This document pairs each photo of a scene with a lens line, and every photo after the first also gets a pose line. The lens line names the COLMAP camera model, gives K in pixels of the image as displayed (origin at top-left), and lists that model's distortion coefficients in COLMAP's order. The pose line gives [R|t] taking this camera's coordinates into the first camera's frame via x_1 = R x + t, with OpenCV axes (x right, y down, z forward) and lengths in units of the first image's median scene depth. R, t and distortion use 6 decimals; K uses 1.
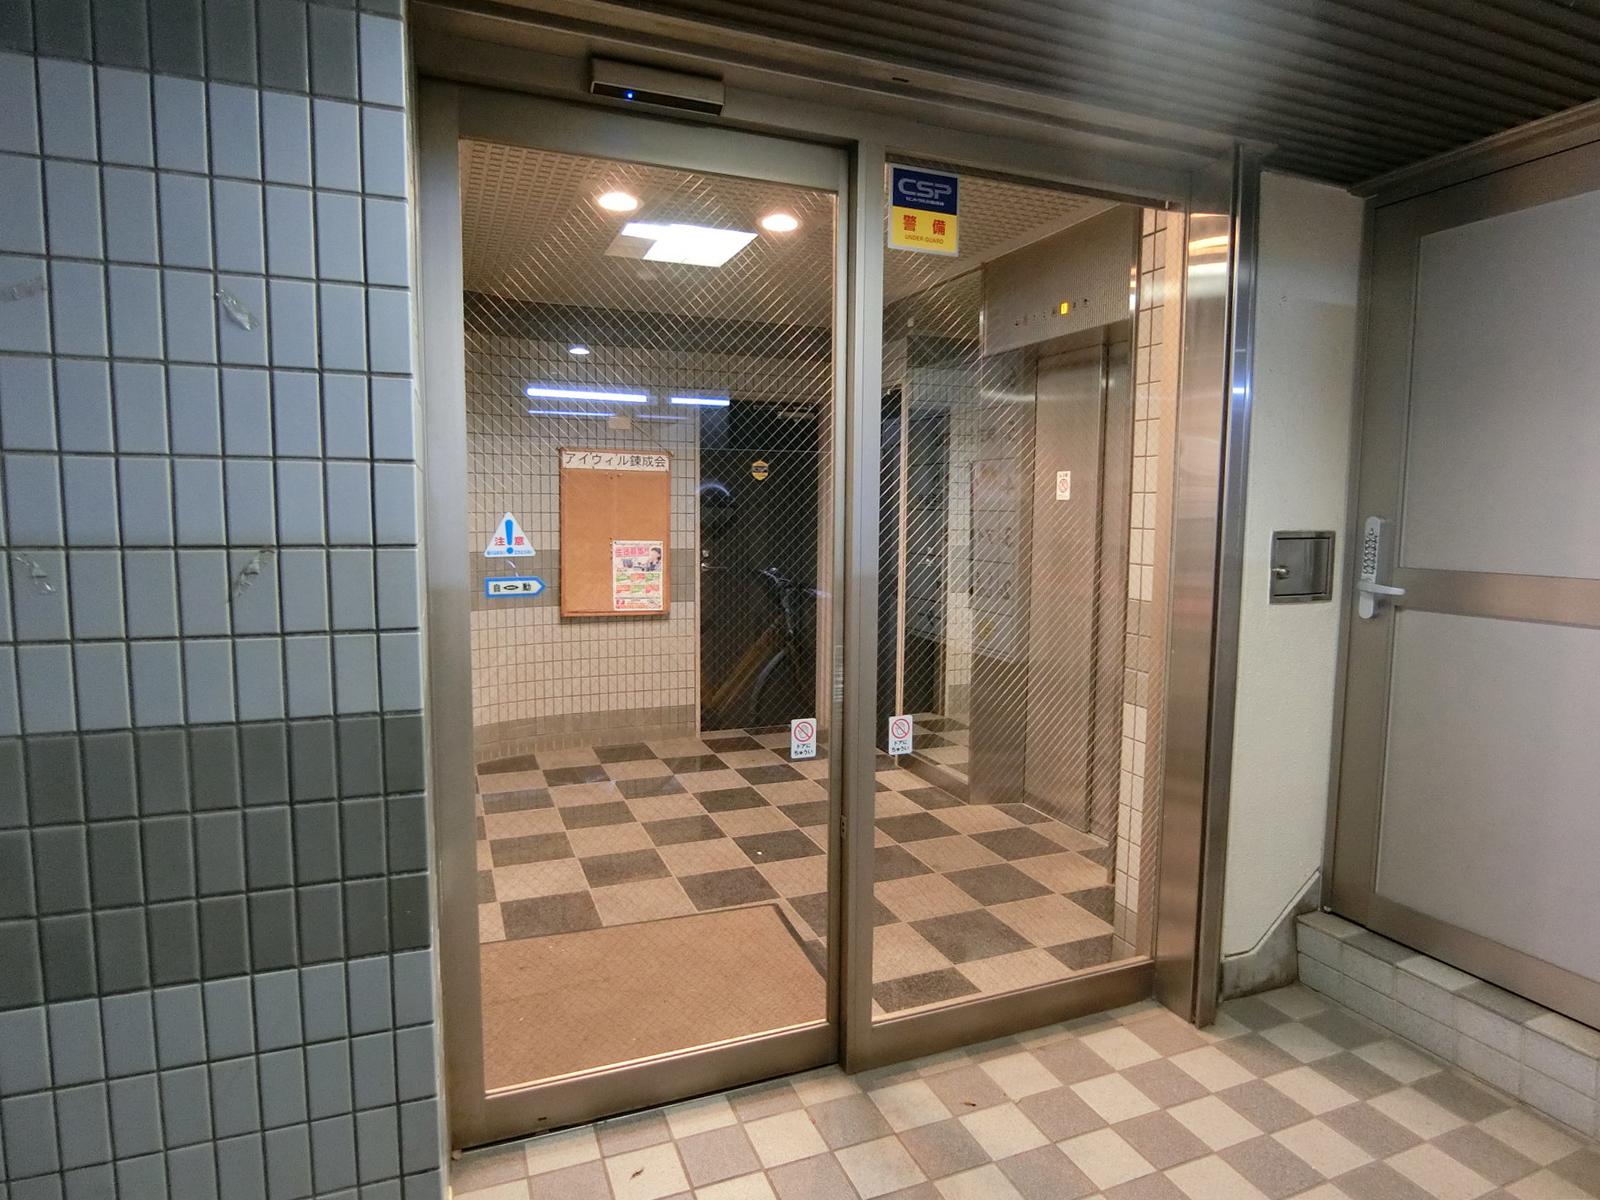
lens RADIAL K [[903.9, 0, 797.6], [0, 903.9, 595.6], [0, 0, 1]] dist [-0.007113, -0.006395]
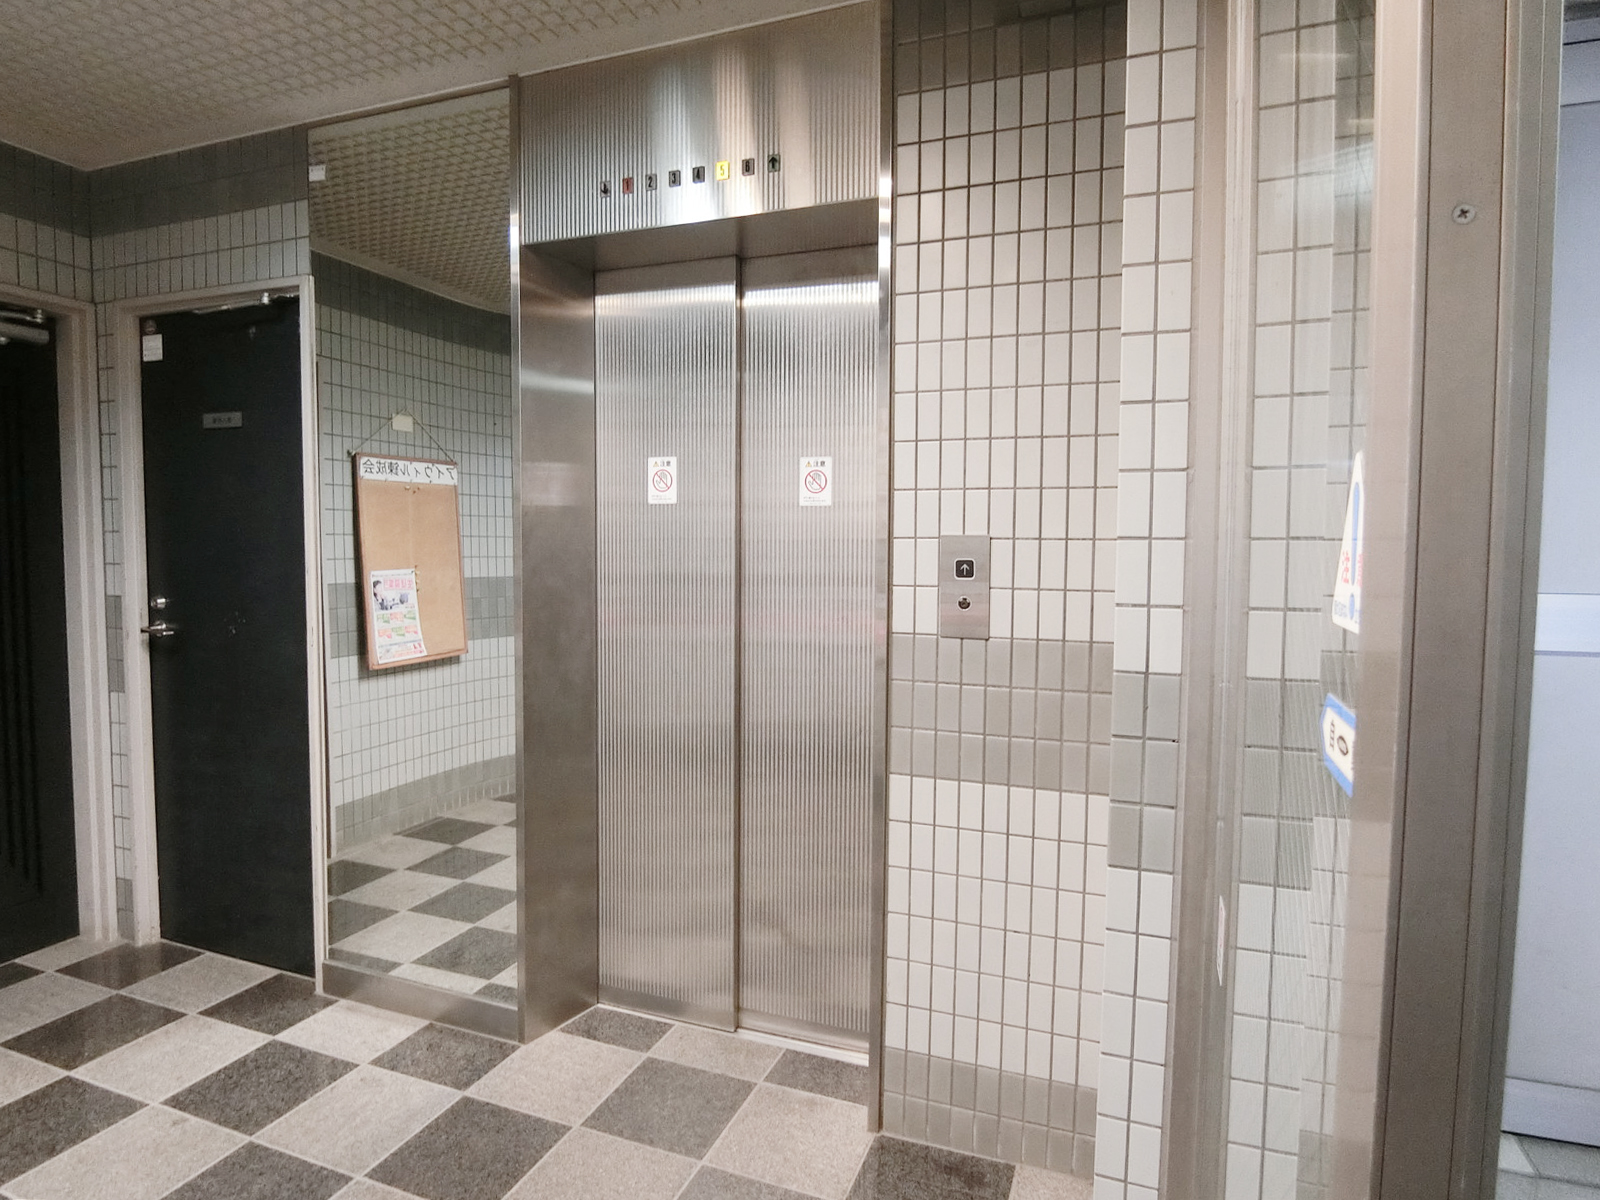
lens RADIAL K [[903.9, 0, 798.1], [0, 903.9, 593.9], [0, 0, 1]] dist [-0.007113, -0.006395]
pose [[0.680703, -0.044236, 0.731222, -0.075250], [0.070758, 0.997478, -0.005525, -0.026864], [-0.729134, 0.055501, 0.682117, 0.398748]]
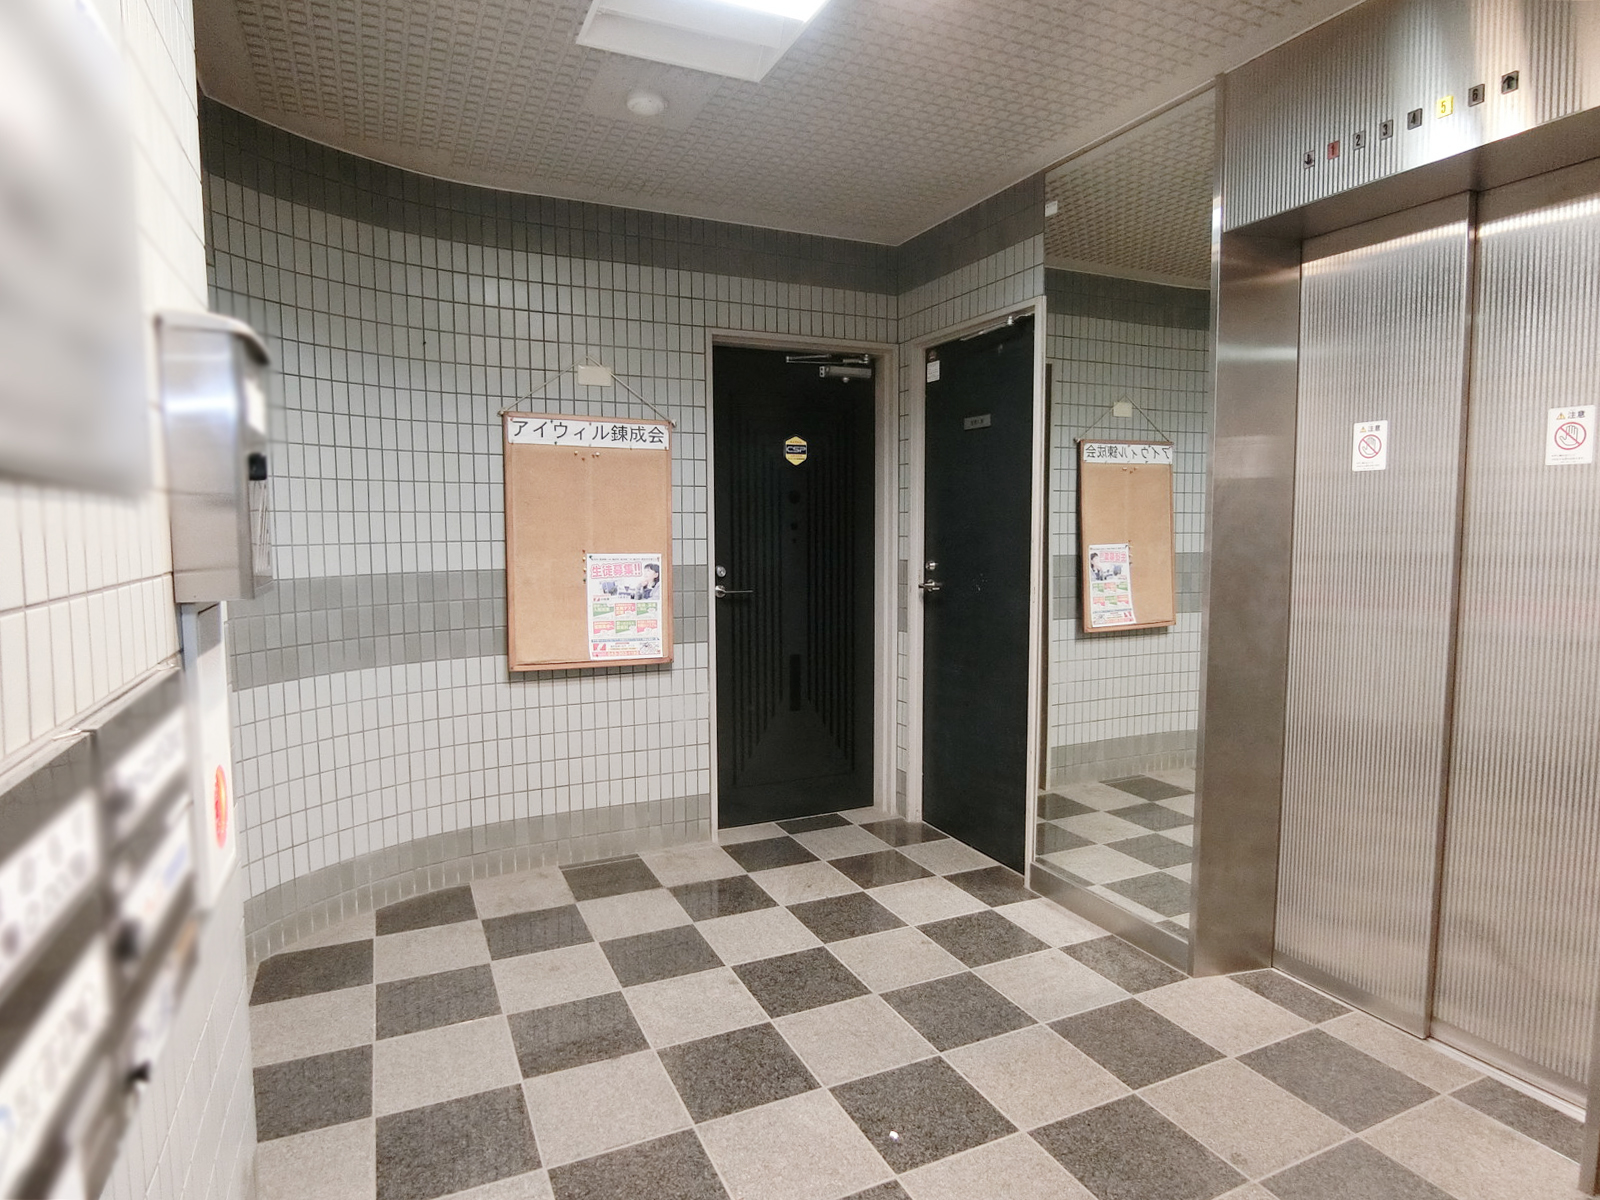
lens RADIAL K [[903.9, 0, 793.9], [0, 903.9, 603.4], [0, 0, 1]] dist [-0.007113, -0.006395]
pose [[0.998725, -0.016417, 0.047730, -0.085595], [0.016949, 0.999798, -0.010759, -0.015125], [-0.047544, 0.011555, 0.998802, 0.334446]]
